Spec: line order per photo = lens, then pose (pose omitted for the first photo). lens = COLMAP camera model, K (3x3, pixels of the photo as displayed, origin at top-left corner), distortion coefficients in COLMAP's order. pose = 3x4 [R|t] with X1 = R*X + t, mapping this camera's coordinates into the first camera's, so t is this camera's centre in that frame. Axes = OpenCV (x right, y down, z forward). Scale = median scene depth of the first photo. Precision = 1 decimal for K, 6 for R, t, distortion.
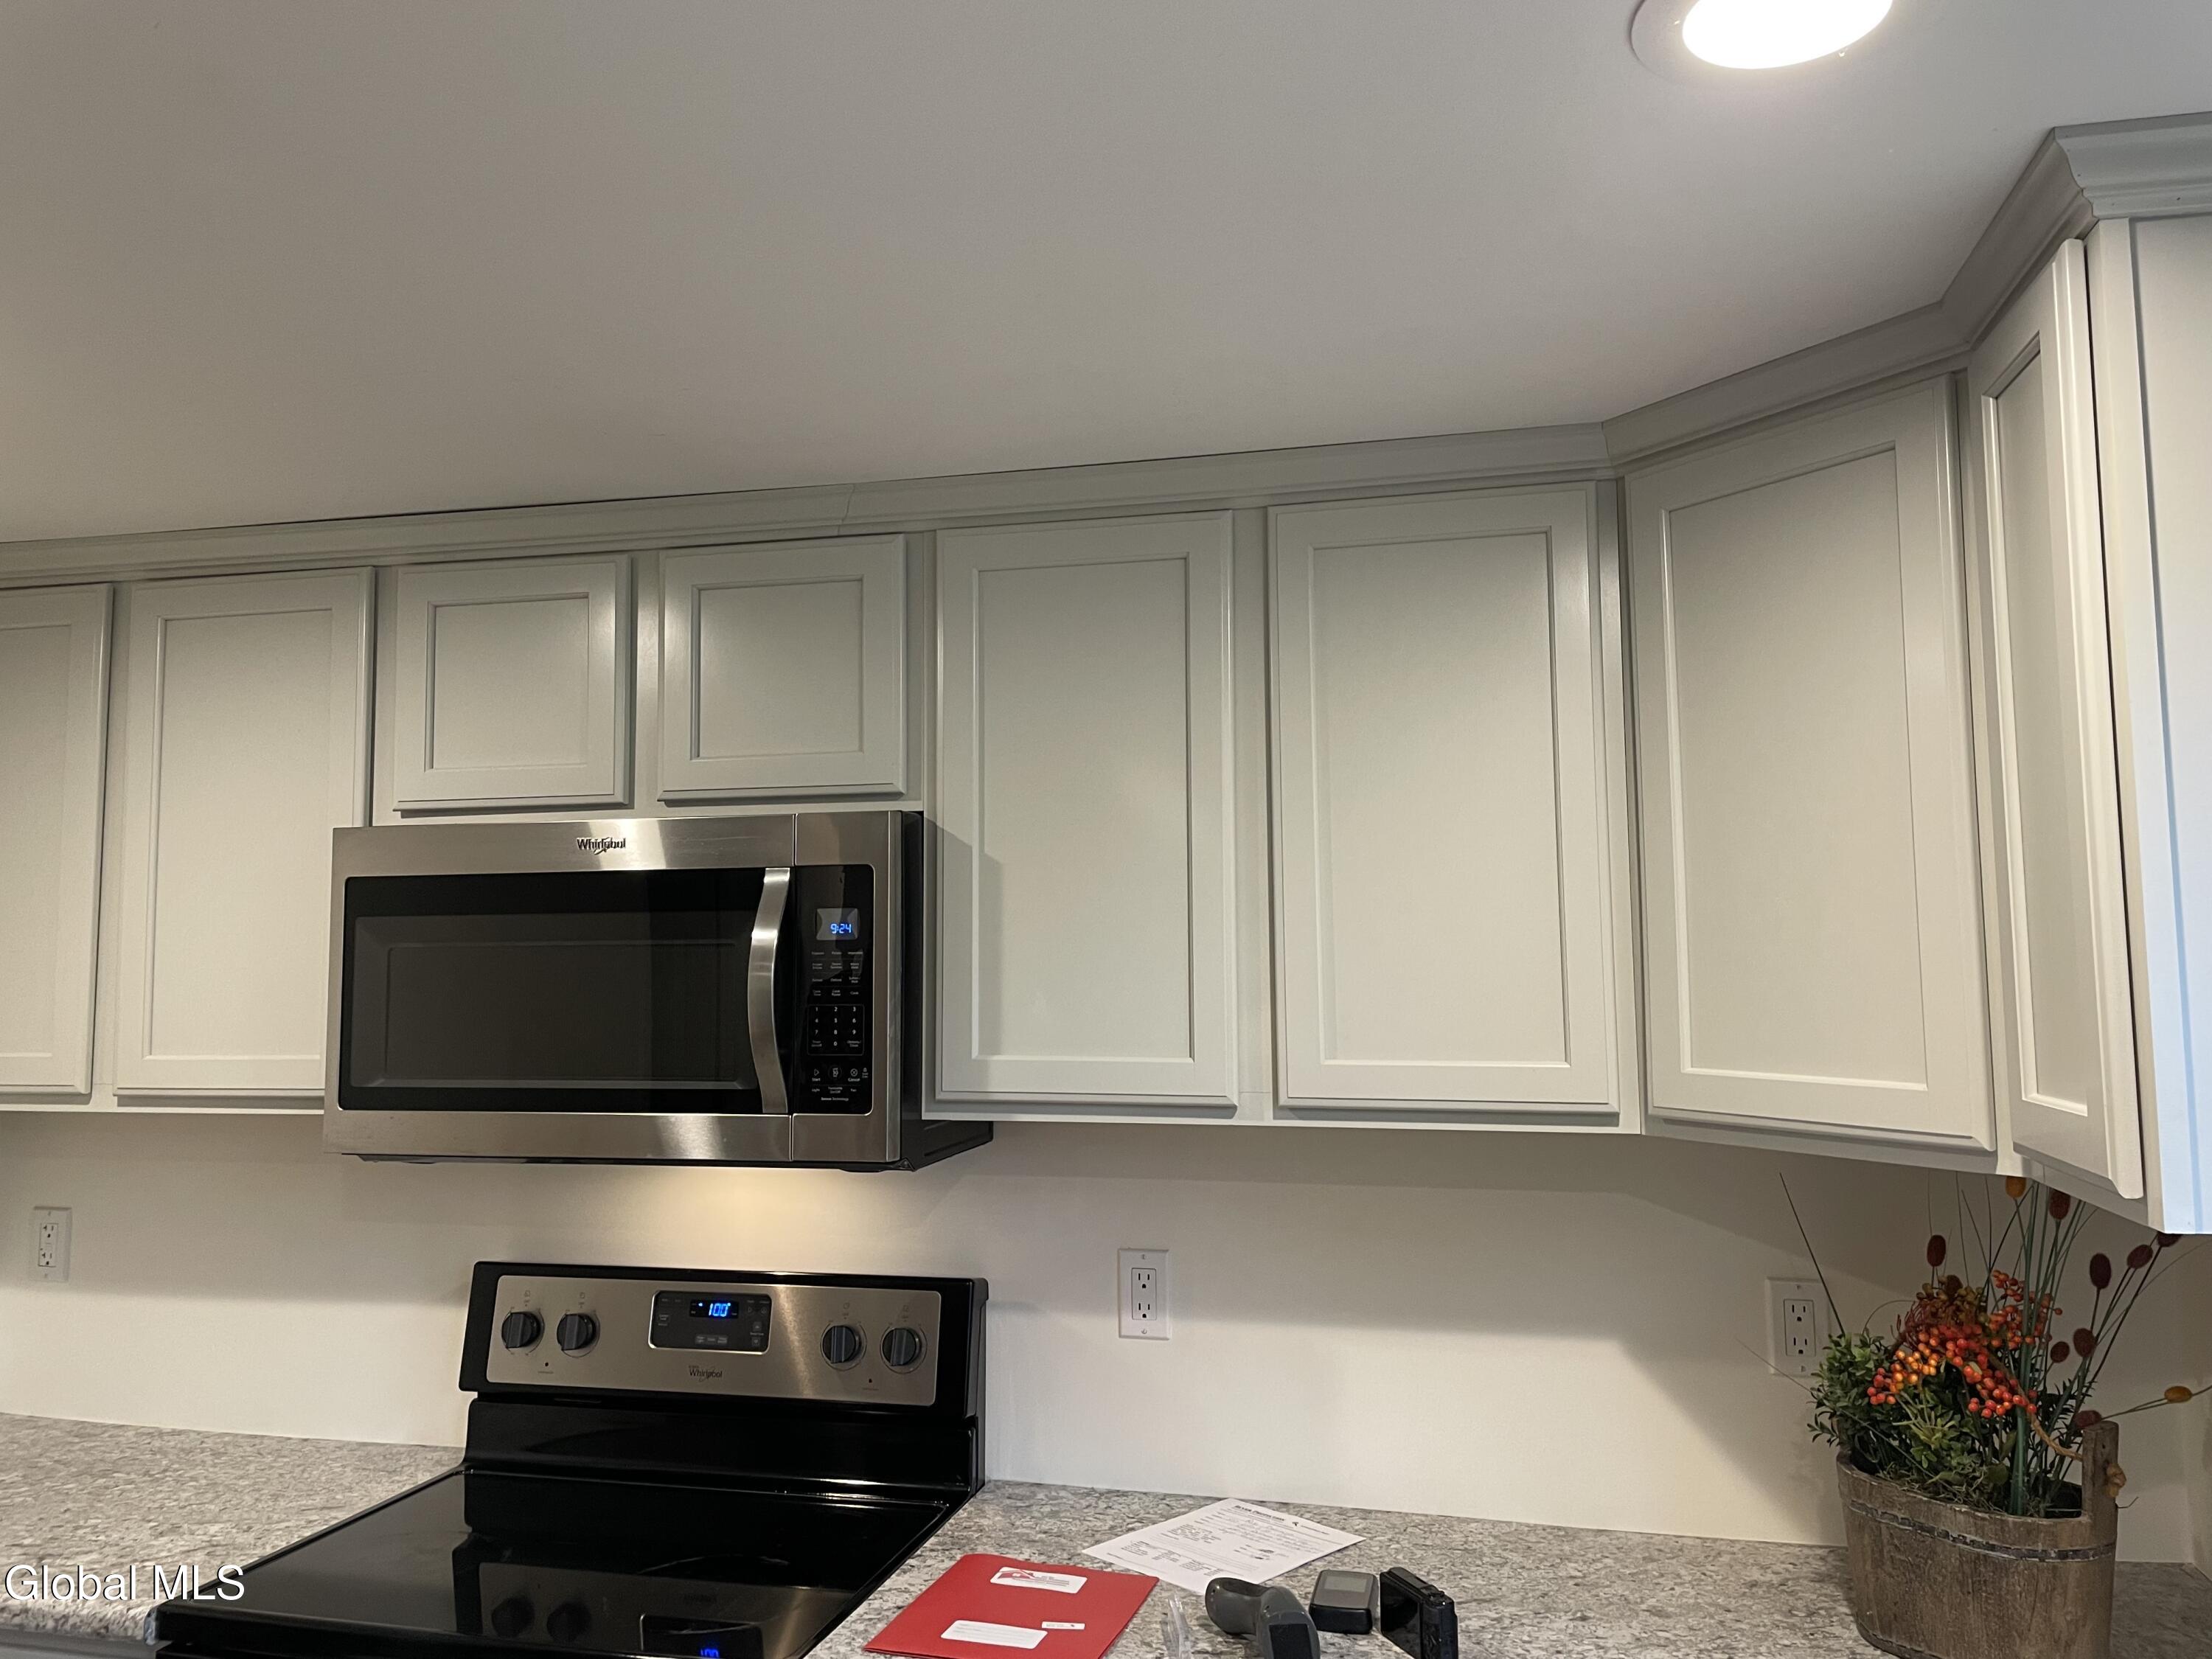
lens RADIAL K [[1668.5, 0, 1091.9], [0, 1668.5, 808.6], [0, 0, 1]] dist [0.075975, -0.094005]
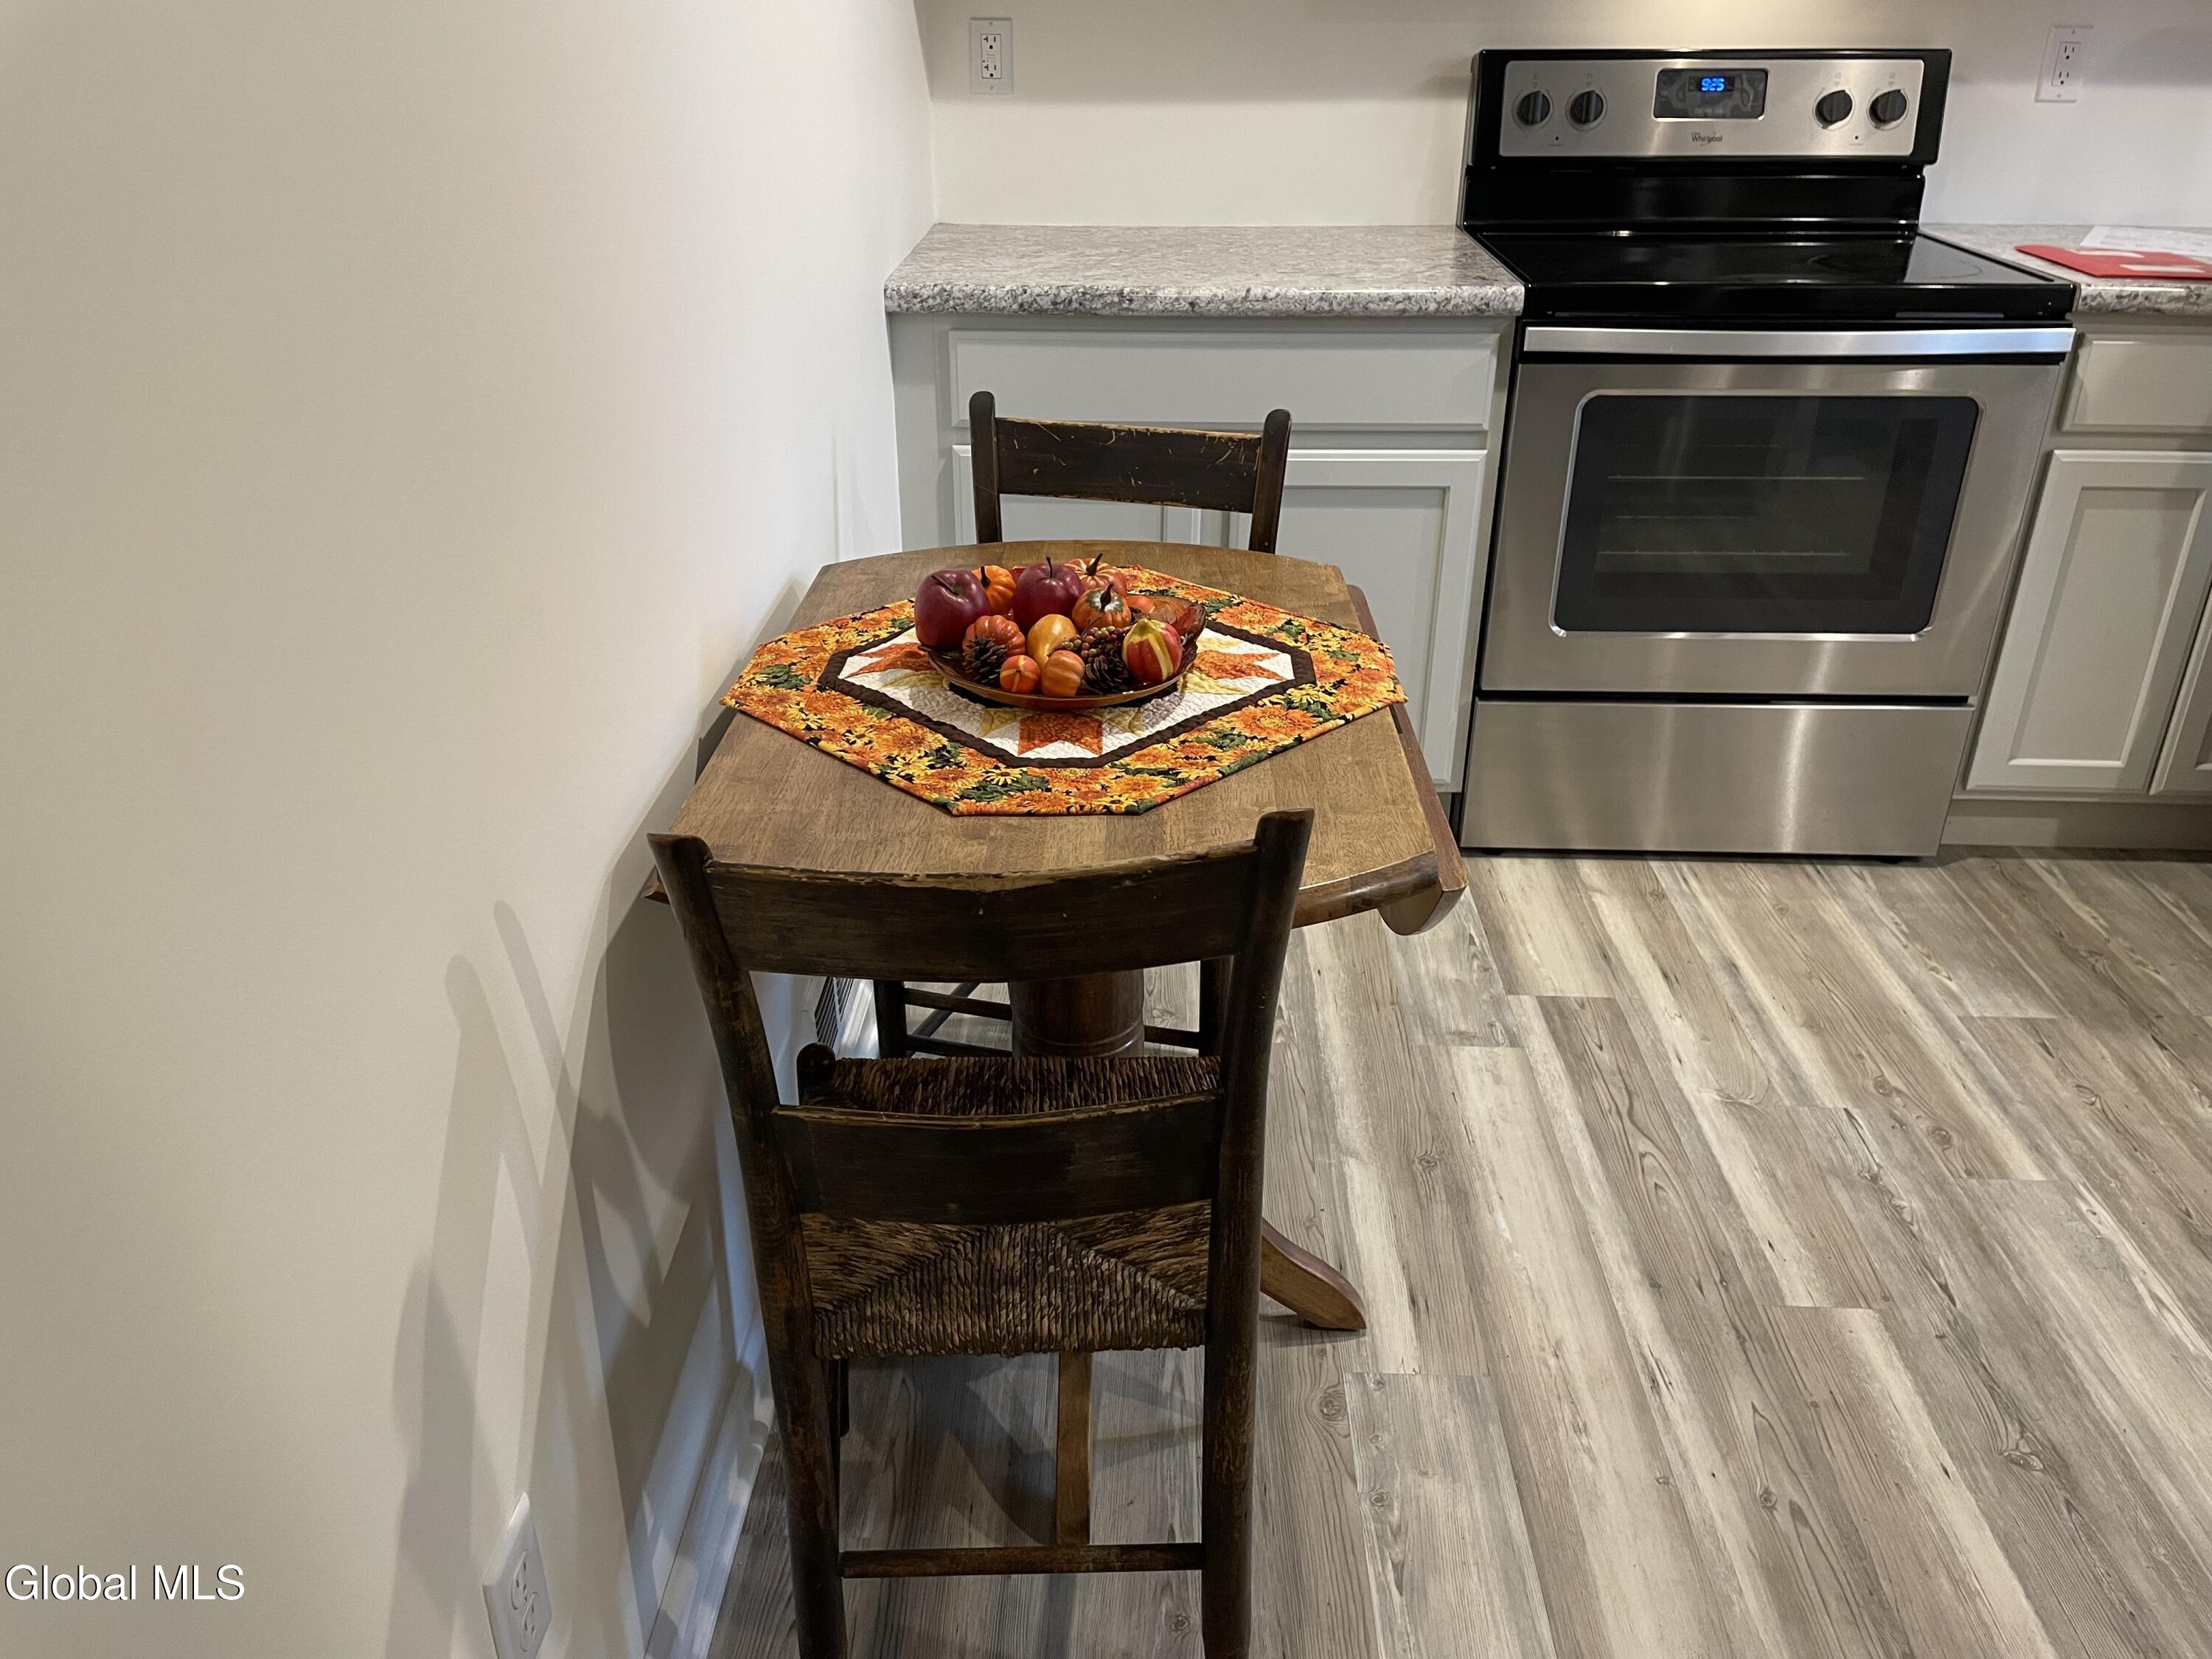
lens RADIAL K [[1668.5, 0, 1072.1], [0, 1668.5, 774.5], [0, 0, 1]] dist [0.075975, -0.094005]
pose [[0.981318, -0.078480, 0.175659, -0.977713], [-0.023616, 0.856980, 0.514808, 0.119270], [-0.190938, -0.509338, 0.839117, -0.170921]]
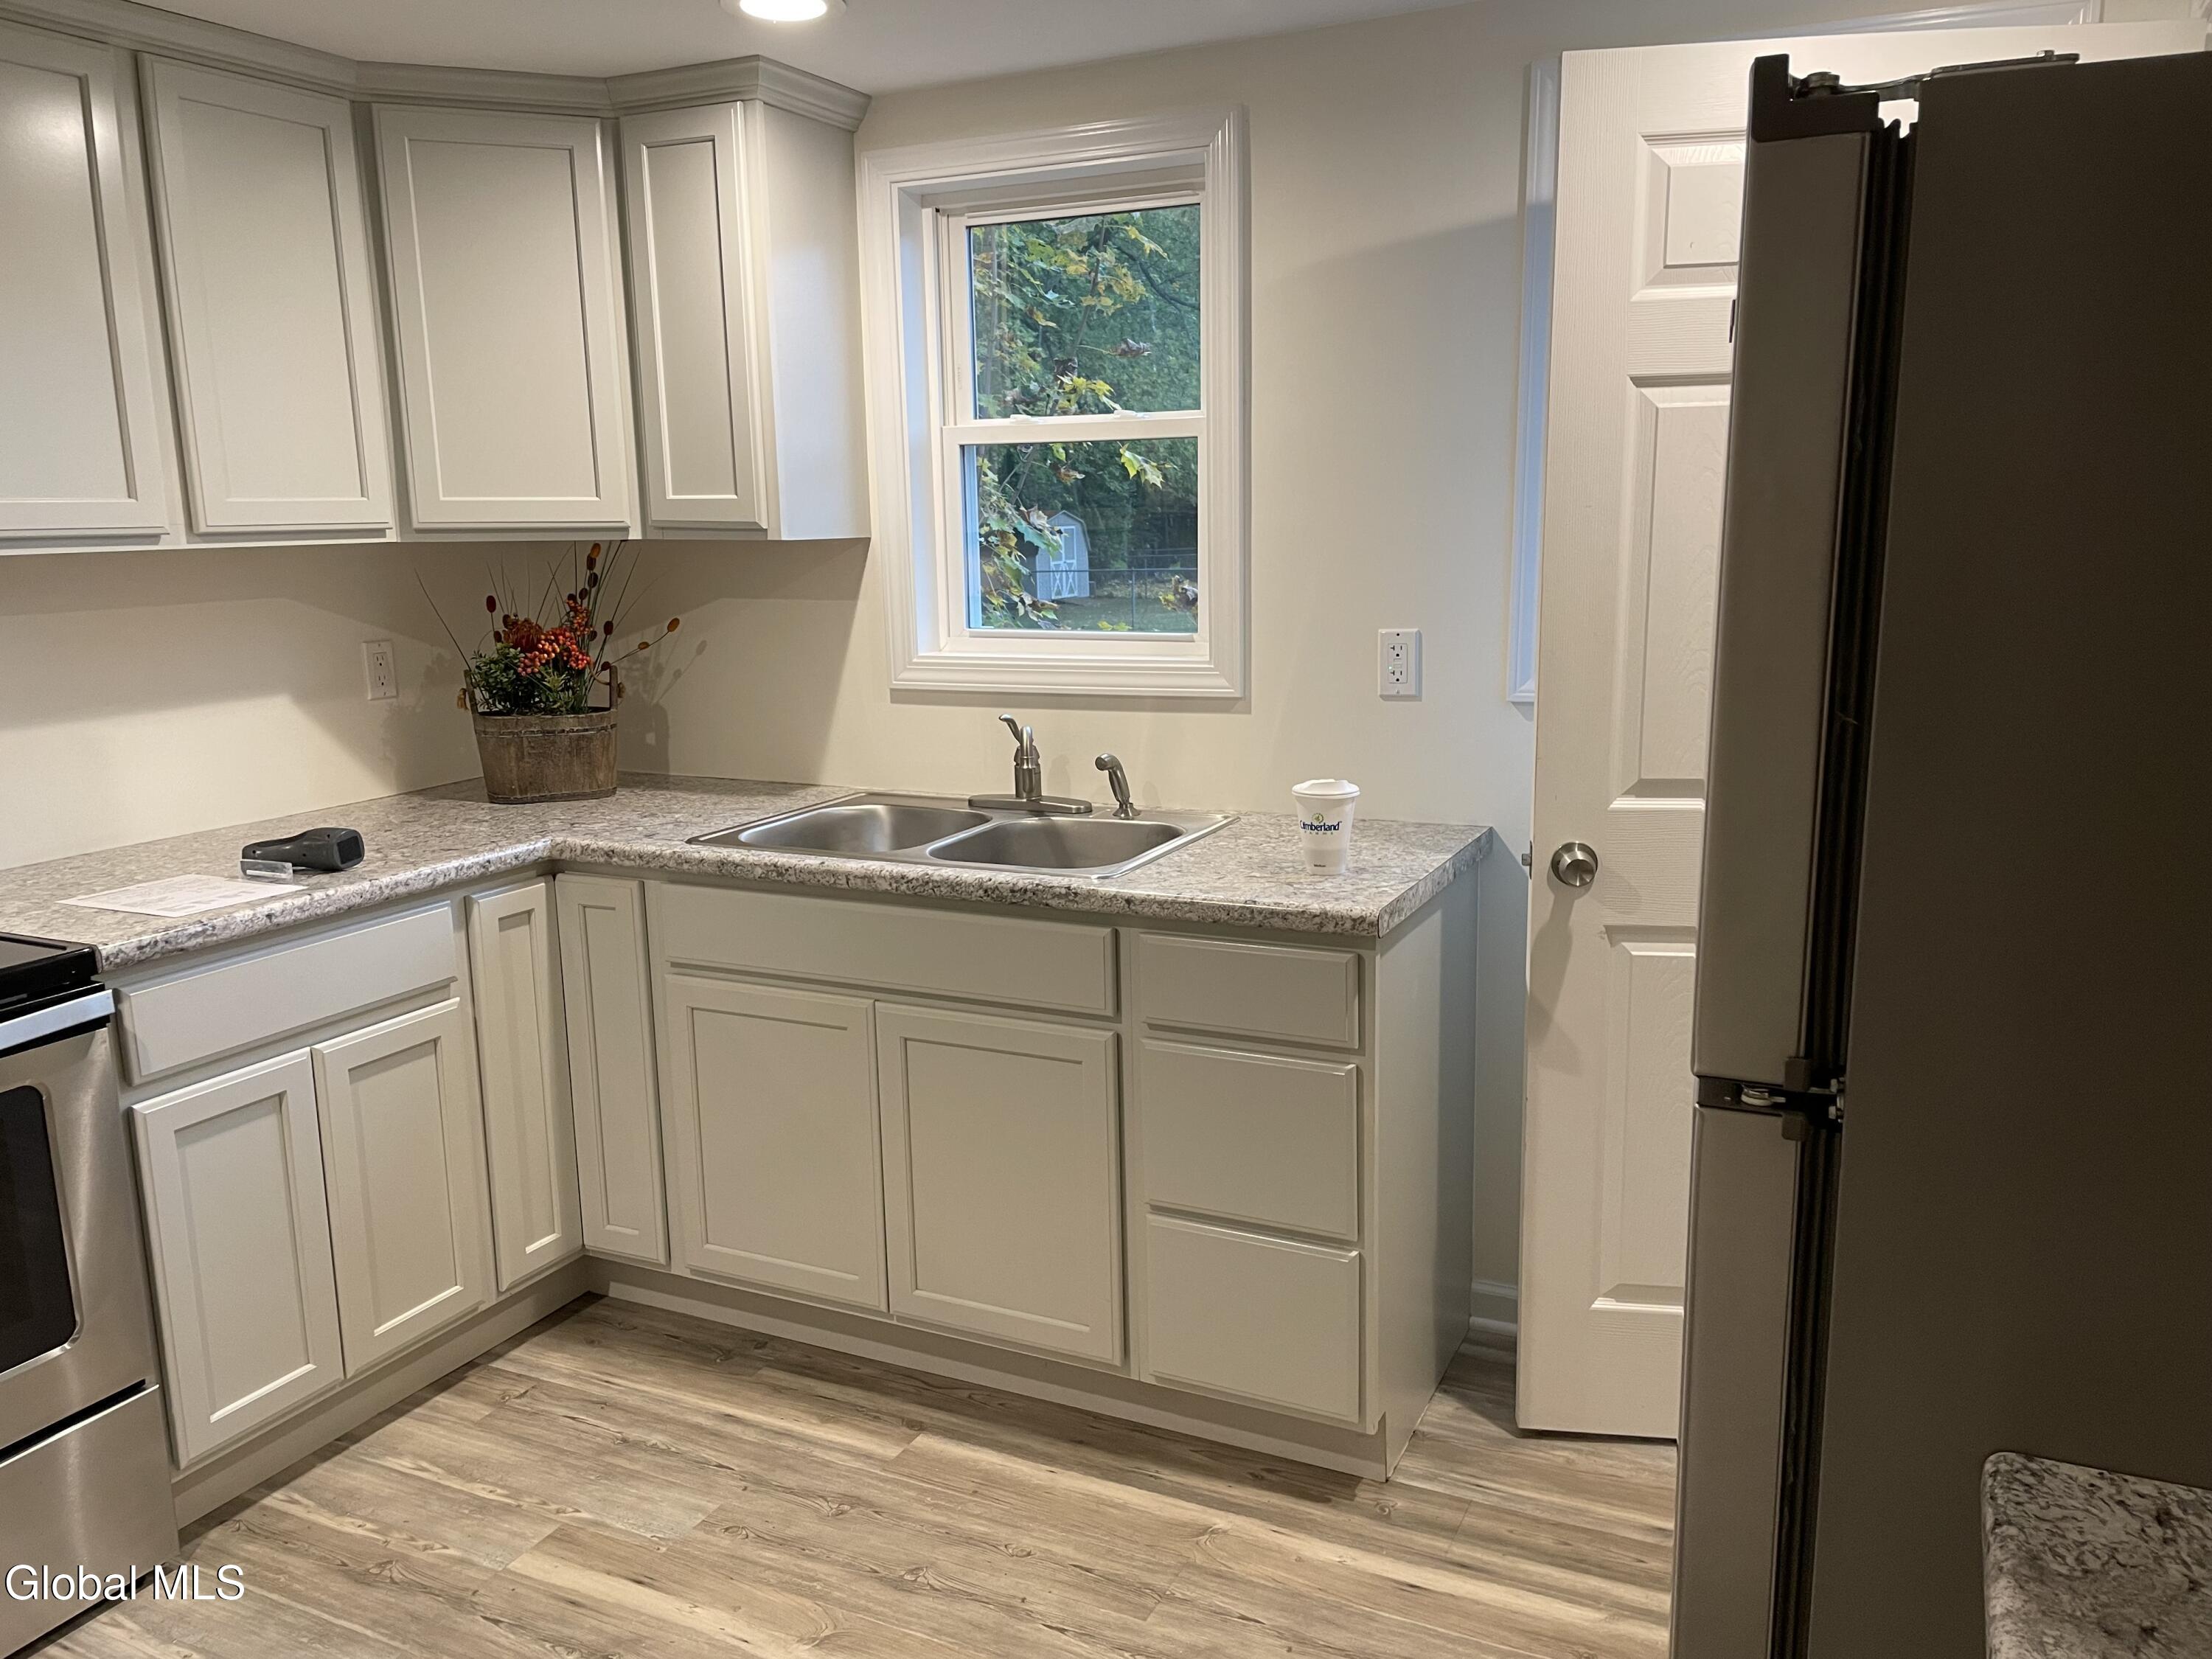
lens RADIAL K [[1668.5, 0, 1107.3], [0, 1668.5, 842.4], [0, 0, 1]] dist [0.075975, -0.094005]
pose [[0.208011, -0.193006, 0.958895, -0.980336], [-0.081019, 0.973570, 0.213535, 0.060960], [-0.974765, -0.122106, 0.186876, -0.010605]]
